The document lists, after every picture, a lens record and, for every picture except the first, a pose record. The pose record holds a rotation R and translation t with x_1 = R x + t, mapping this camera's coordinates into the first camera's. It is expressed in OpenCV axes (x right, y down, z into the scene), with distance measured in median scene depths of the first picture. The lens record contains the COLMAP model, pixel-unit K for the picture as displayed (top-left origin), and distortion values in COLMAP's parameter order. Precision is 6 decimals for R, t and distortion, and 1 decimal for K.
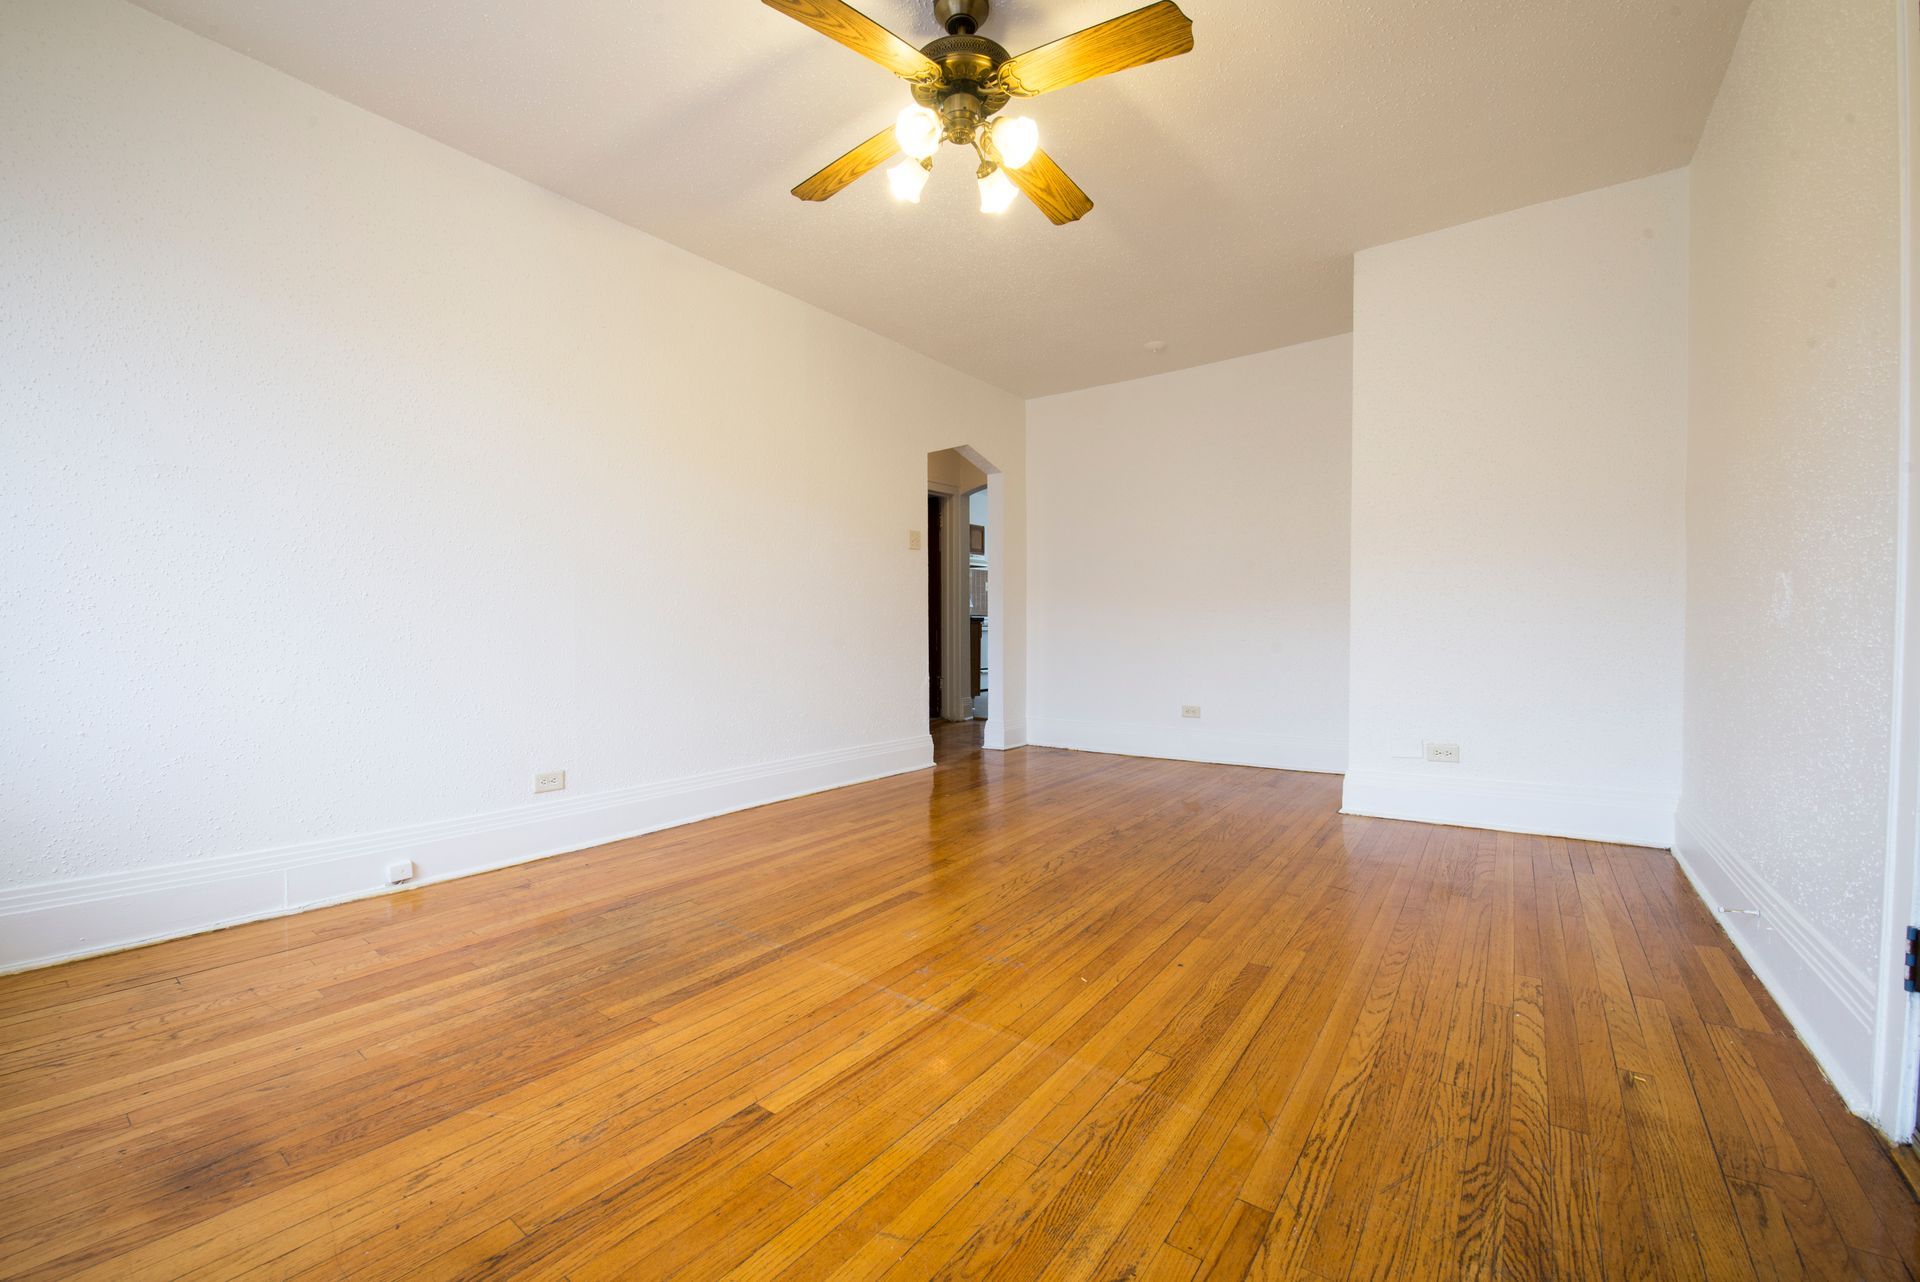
lens RADIAL K [[763.0, 0, 958.8], [0, 763.0, 644.6], [0, 0, 1]] dist [-0.013545, -0.003395]
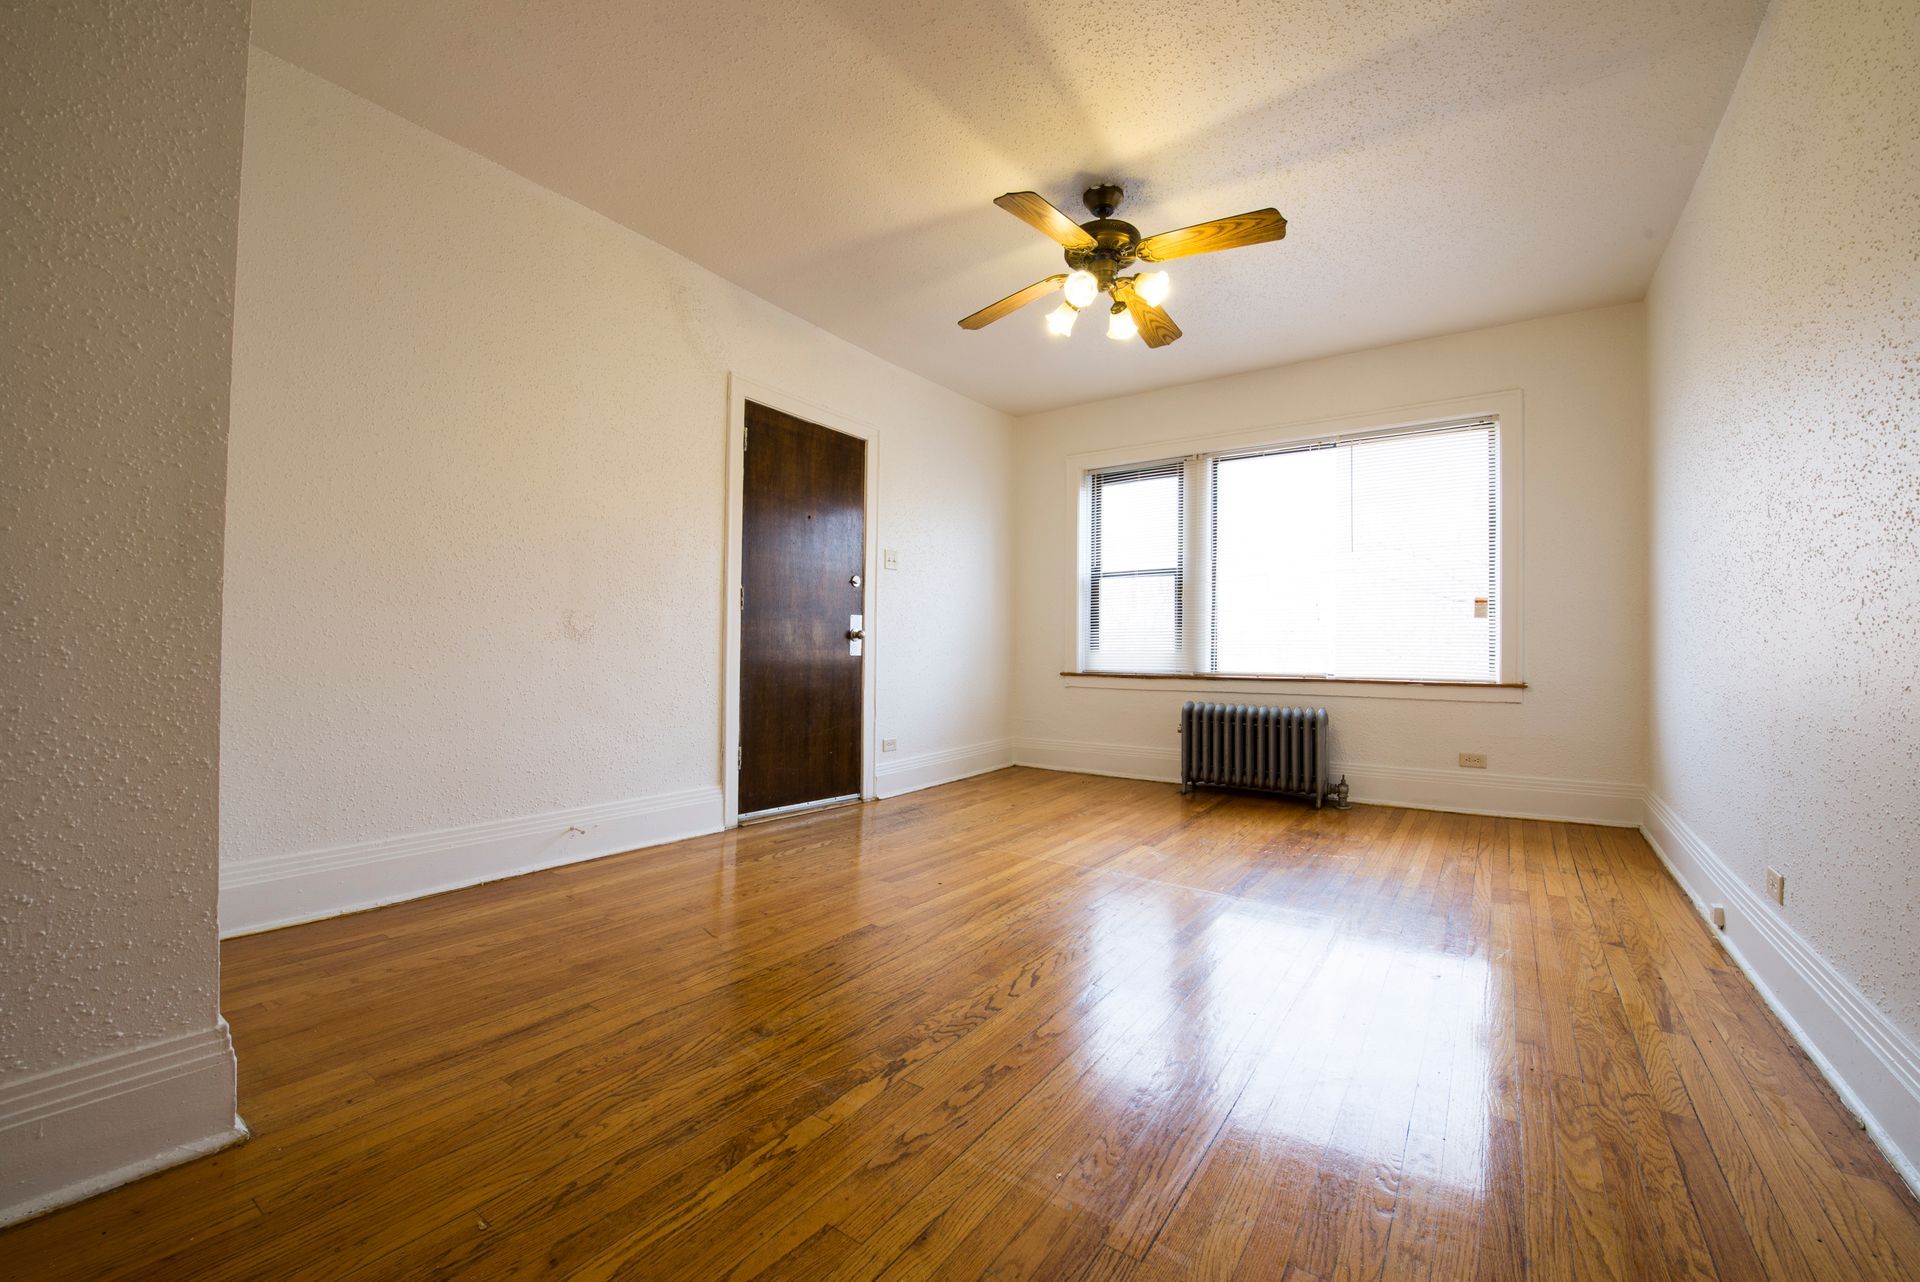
lens RADIAL K [[763.0, 0, 958.8], [0, 763.0, 644.6], [0, 0, 1]] dist [-0.013545, -0.003395]
pose [[-0.999706, -0.010742, -0.021742, 0.248757], [-0.011085, 0.999815, 0.015745, -0.044244], [0.021569, 0.015981, -0.999640, 2.067391]]
